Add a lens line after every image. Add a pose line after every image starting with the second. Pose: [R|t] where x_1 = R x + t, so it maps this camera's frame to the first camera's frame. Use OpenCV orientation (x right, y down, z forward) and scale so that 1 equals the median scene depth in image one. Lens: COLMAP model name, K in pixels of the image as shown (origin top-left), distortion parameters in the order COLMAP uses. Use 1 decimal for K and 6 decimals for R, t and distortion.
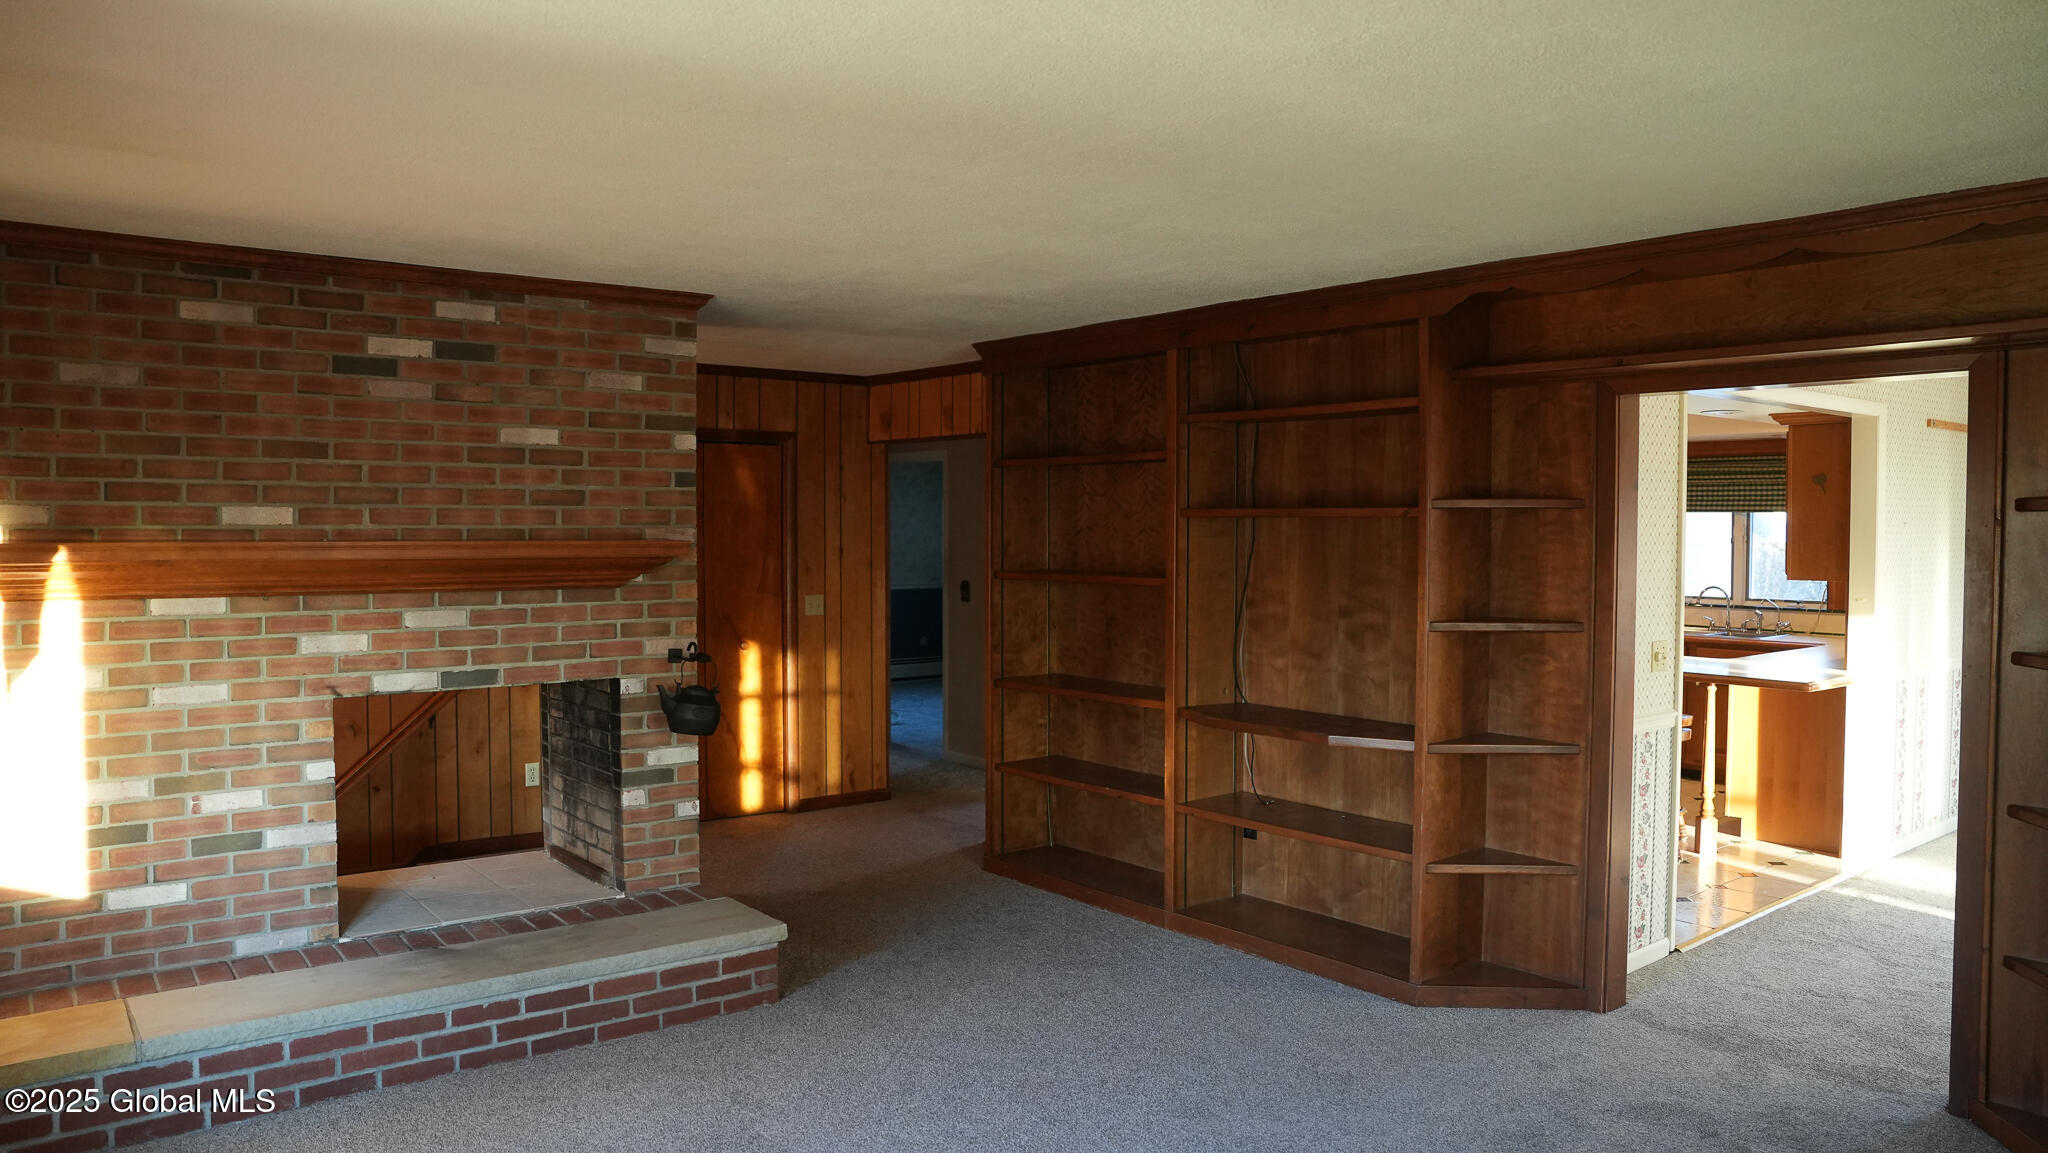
lens RADIAL K [[1399.5, 0, 1035.7], [0, 1399.5, 575.7], [0, 0, 1]] dist [-0.120083, 0.094003]
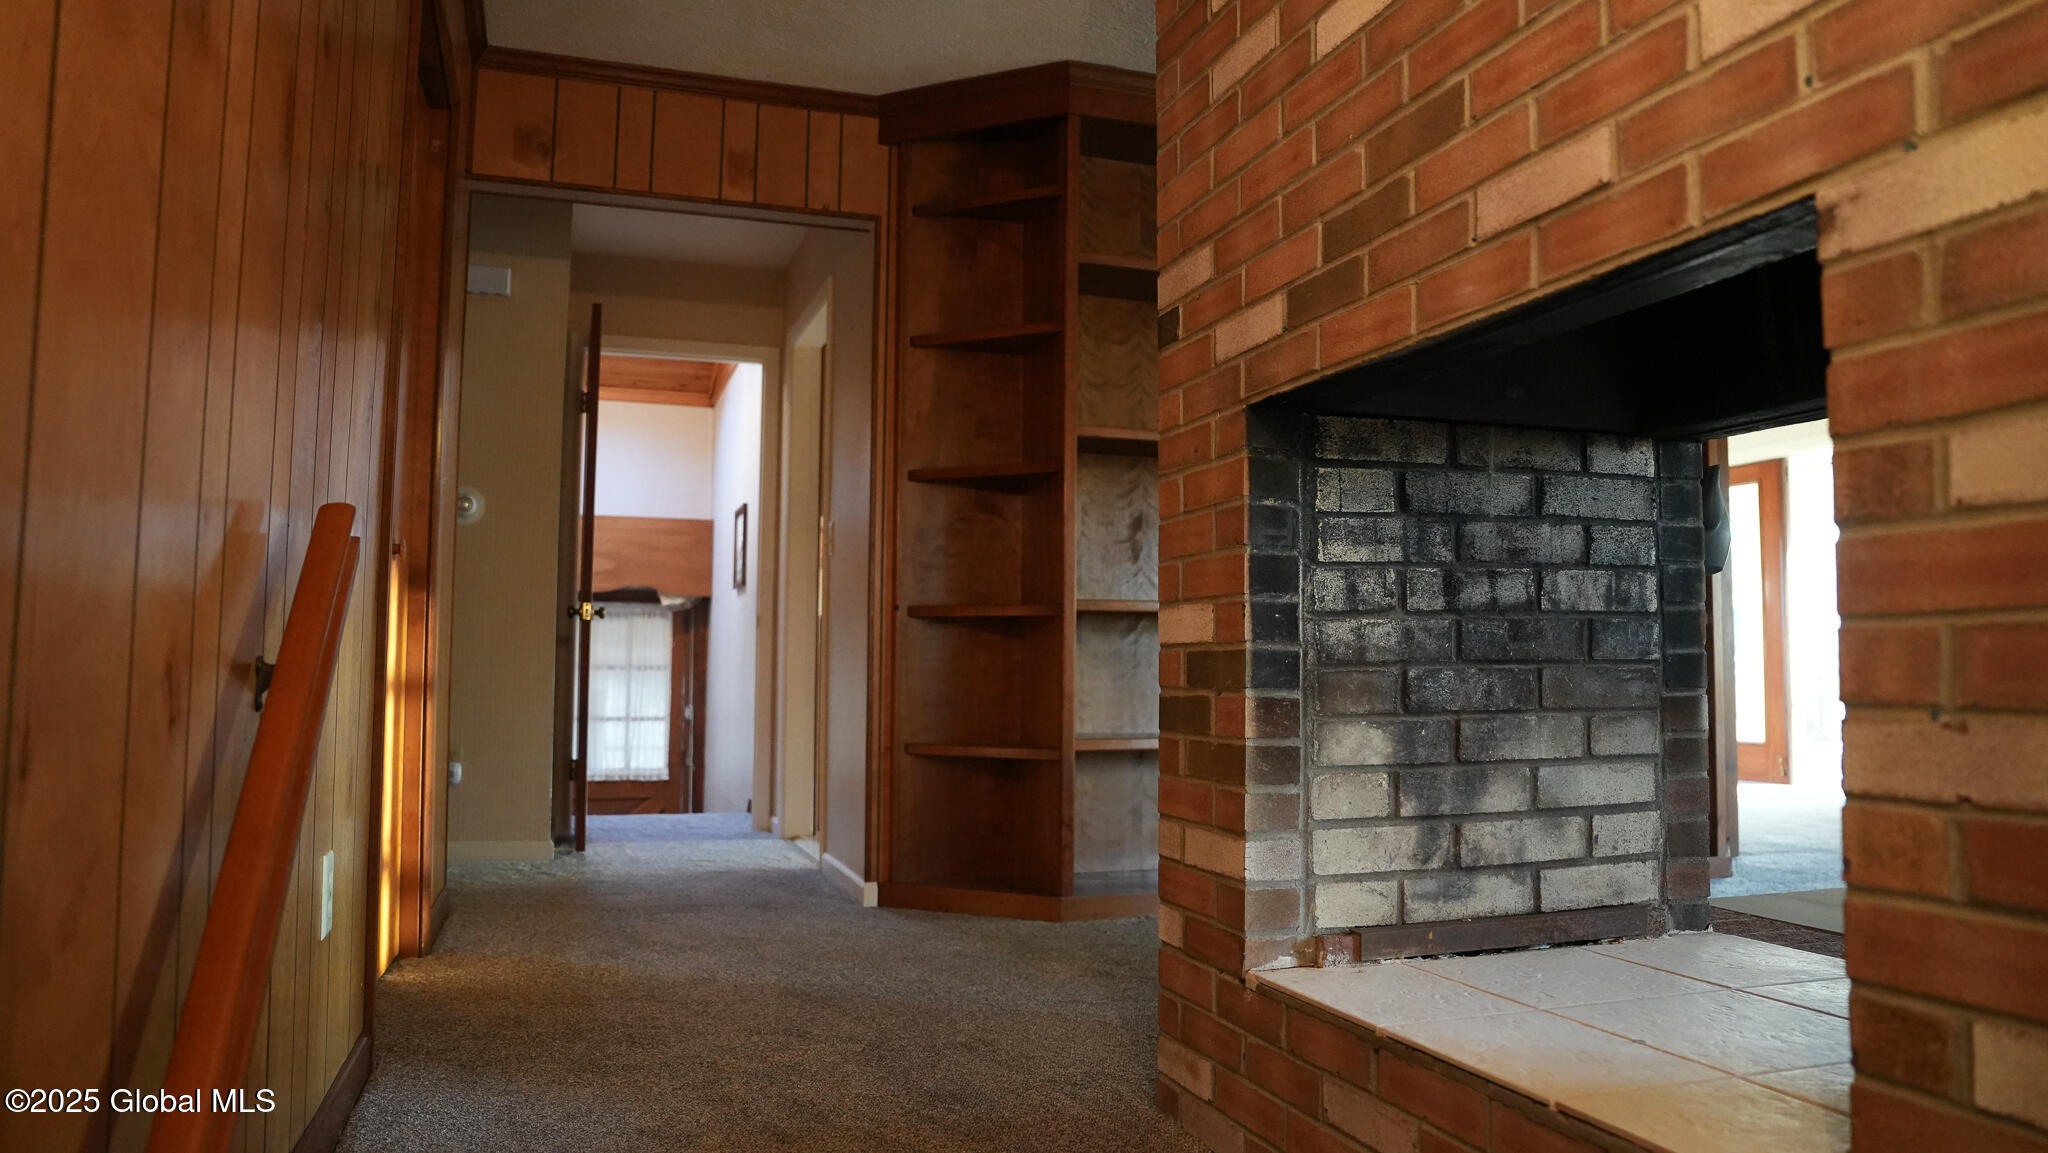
lens RADIAL K [[1414.0, 0, 1027.7], [0, 1414.0, 578.3], [0, 0, 1]] dist [-0.119252, 0.092243]
pose [[0.346408, 0.065247, 0.935812, -0.751829], [0.029825, 0.996308, -0.080506, 0.139026], [-0.937610, 0.055798, 0.343183, 0.991634]]
